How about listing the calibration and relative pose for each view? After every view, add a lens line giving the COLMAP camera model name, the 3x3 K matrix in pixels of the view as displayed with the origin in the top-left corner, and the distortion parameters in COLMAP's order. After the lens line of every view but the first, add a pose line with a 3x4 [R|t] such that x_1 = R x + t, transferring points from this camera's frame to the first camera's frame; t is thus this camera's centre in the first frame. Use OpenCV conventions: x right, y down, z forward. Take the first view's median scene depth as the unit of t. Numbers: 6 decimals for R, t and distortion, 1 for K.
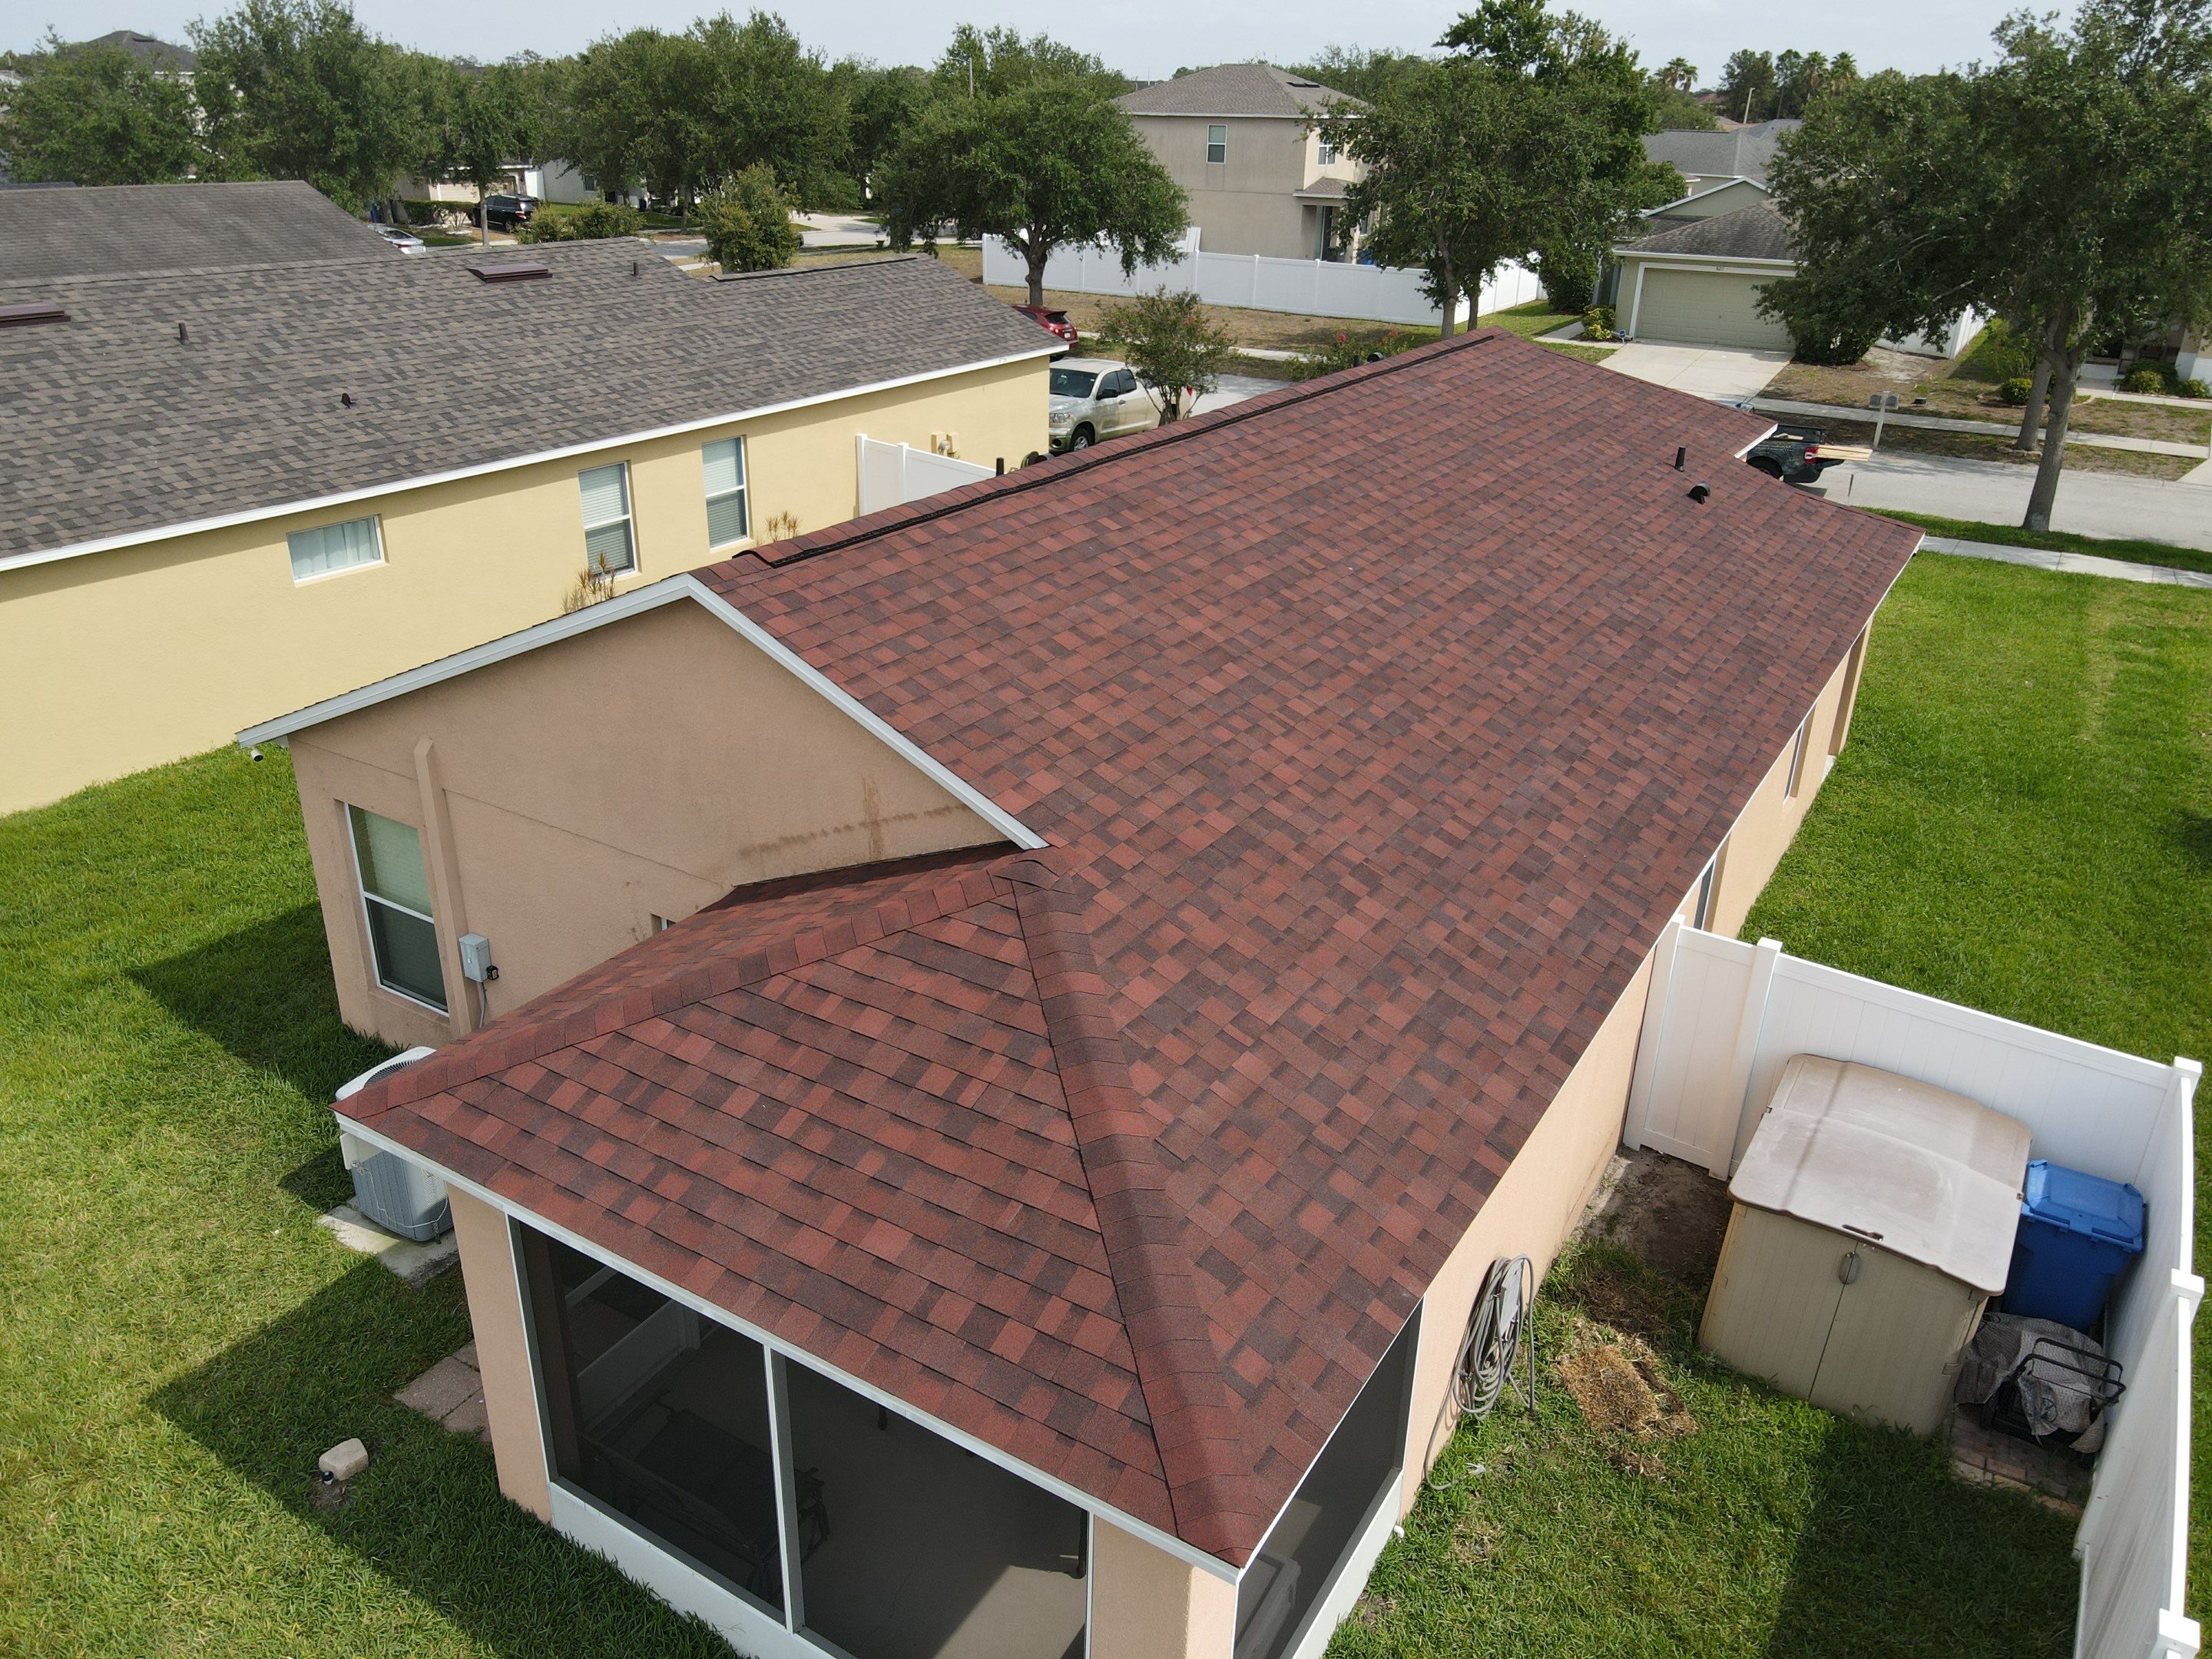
lens RADIAL K [[1624.8, 0, 1078.8], [0, 1624.8, 829.4], [0, 0, 1]] dist [0.003773, 0.013476]
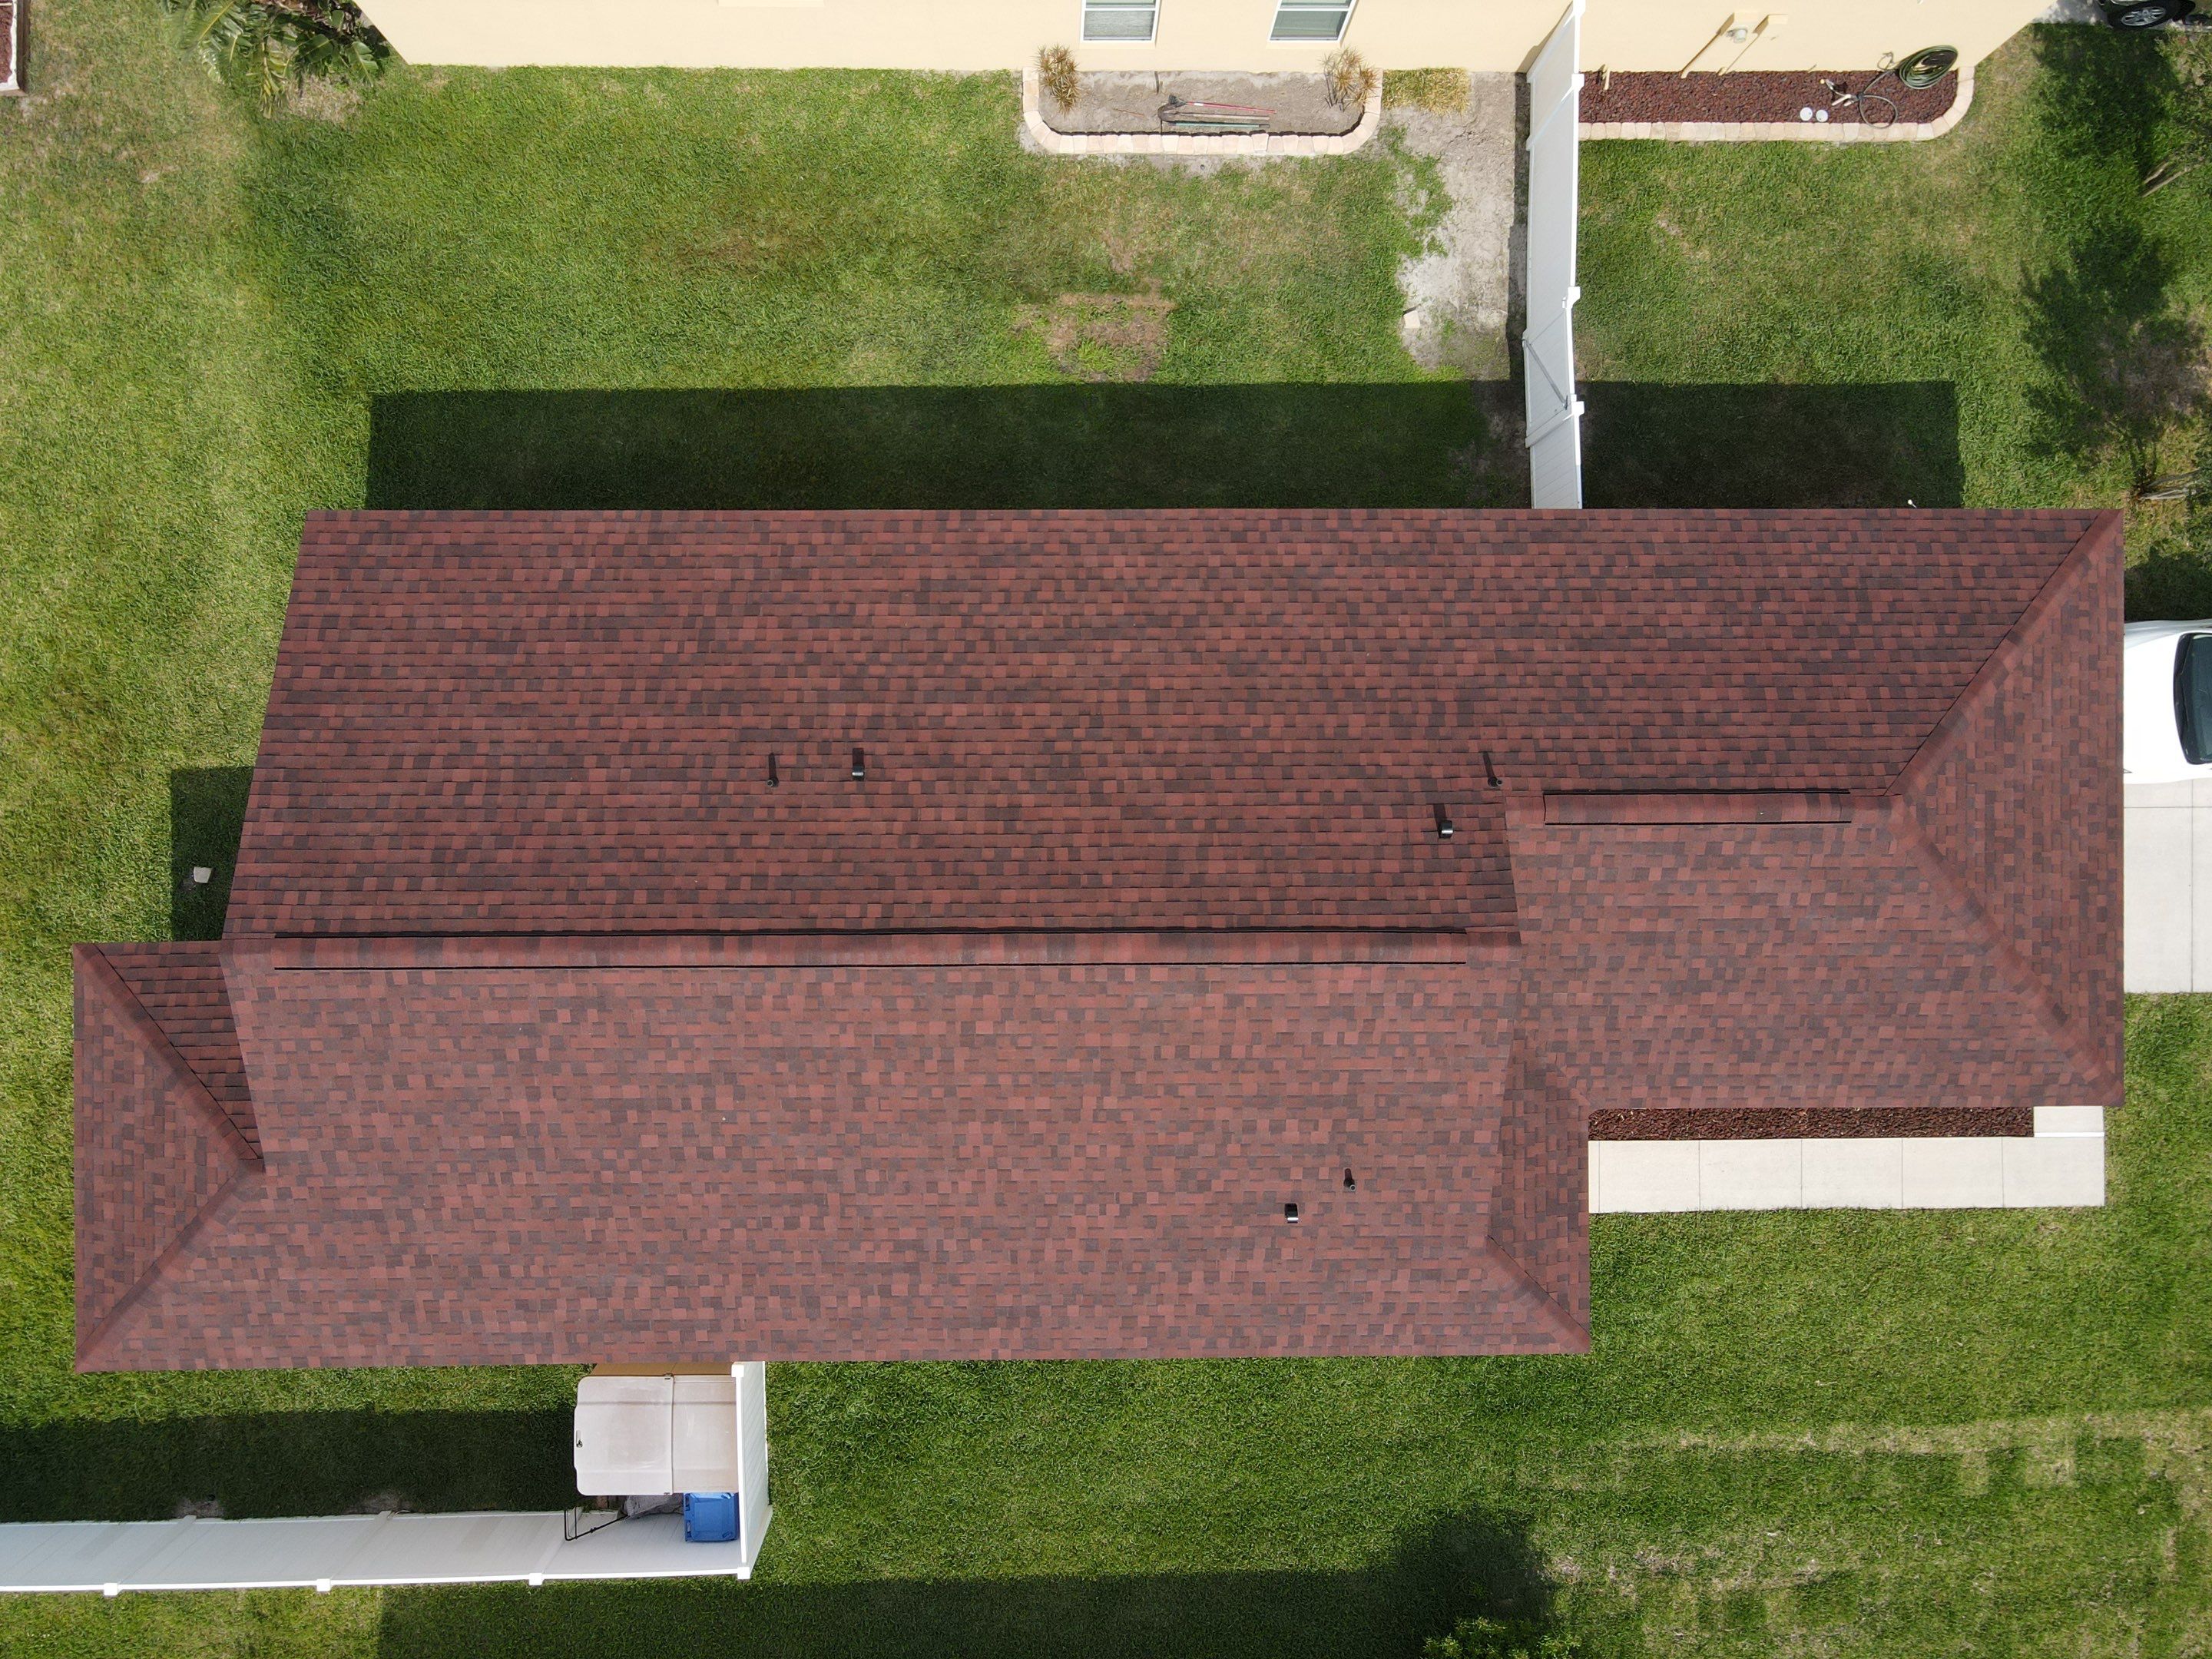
lens RADIAL K [[1624.8, 0, 1076.5], [0, 1624.8, 814.8], [0, 0, 1]] dist [0.003773, 0.013476]
pose [[0.538835, 0.842411, 0.000428, 0.111281], [-0.356384, 0.227494, 0.906221, -1.672123], [0.763314, -0.488456, 0.422804, 0.782437]]
